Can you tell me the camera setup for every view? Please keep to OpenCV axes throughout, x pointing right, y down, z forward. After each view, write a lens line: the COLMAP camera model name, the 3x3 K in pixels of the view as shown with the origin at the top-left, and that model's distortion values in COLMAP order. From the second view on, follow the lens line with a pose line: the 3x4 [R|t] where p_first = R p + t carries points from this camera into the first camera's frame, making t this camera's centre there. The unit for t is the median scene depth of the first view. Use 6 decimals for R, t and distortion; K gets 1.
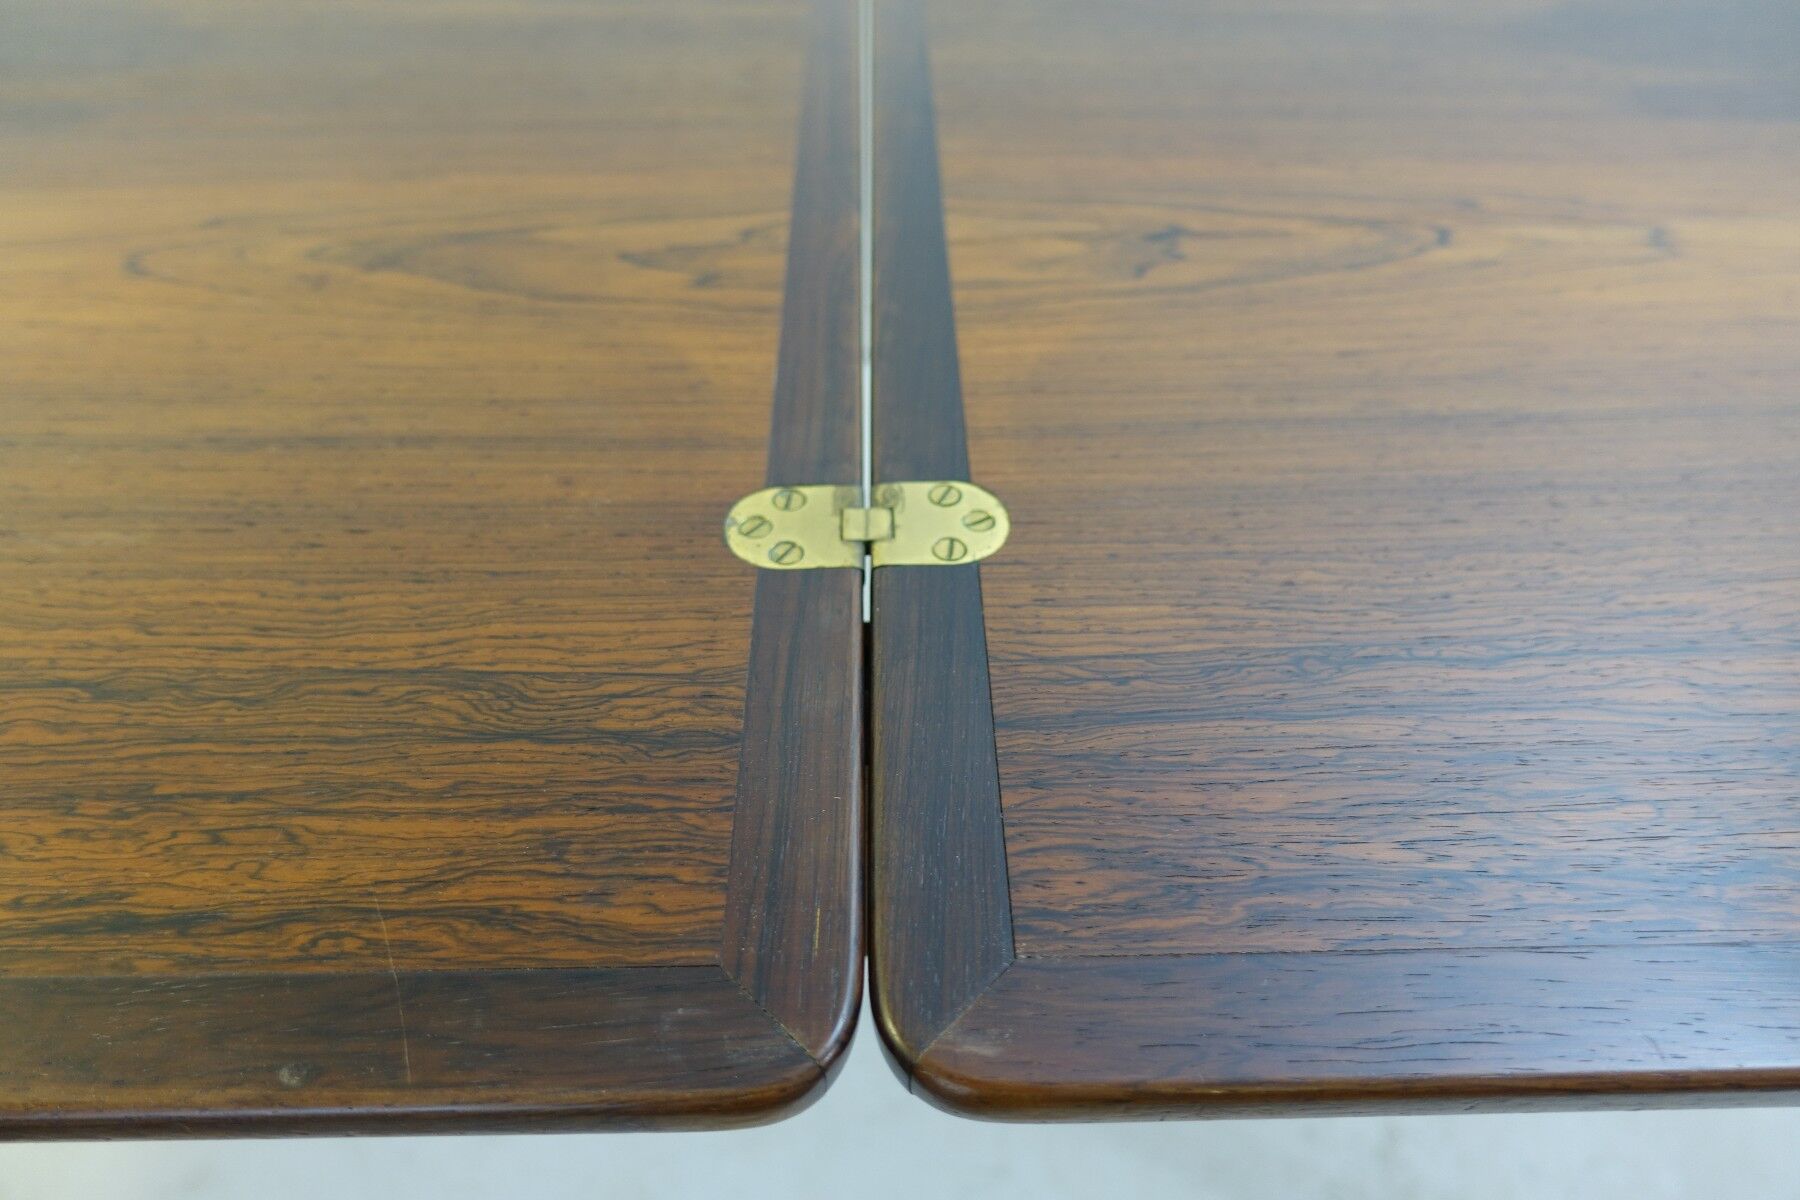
lens RADIAL K [[1233.4, 0, 901.7], [0, 1233.4, 600.7], [0, 0, 1]] dist [0.000817, -0.000244]
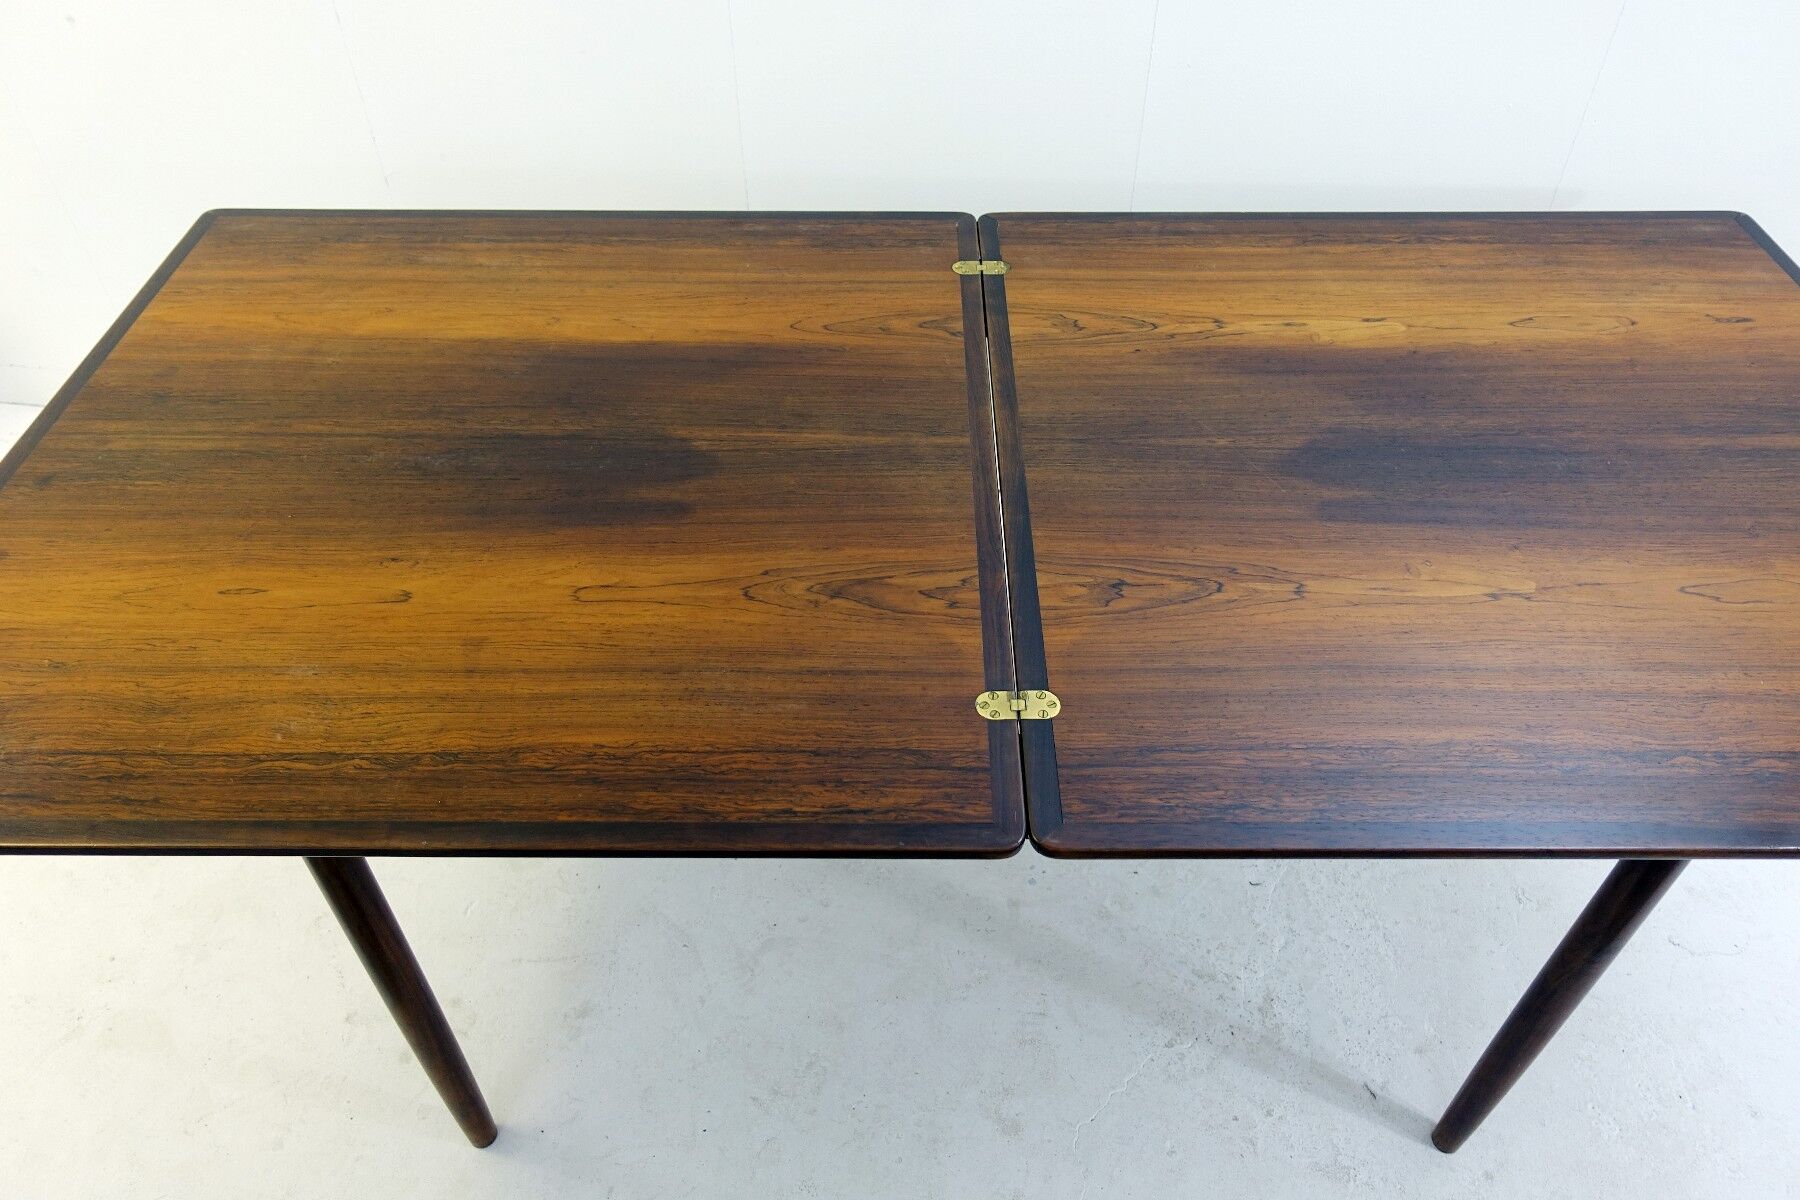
lens RADIAL K [[1233.4, 0, 894.6], [0, 1233.4, 598.2], [0, 0, 1]] dist [0.000817, -0.000244]
pose [[0.999395, 0.013020, -0.032258, -0.236844], [-0.013461, 0.999818, -0.013504, -0.276969], [0.032076, 0.013931, 0.999388, -2.160023]]
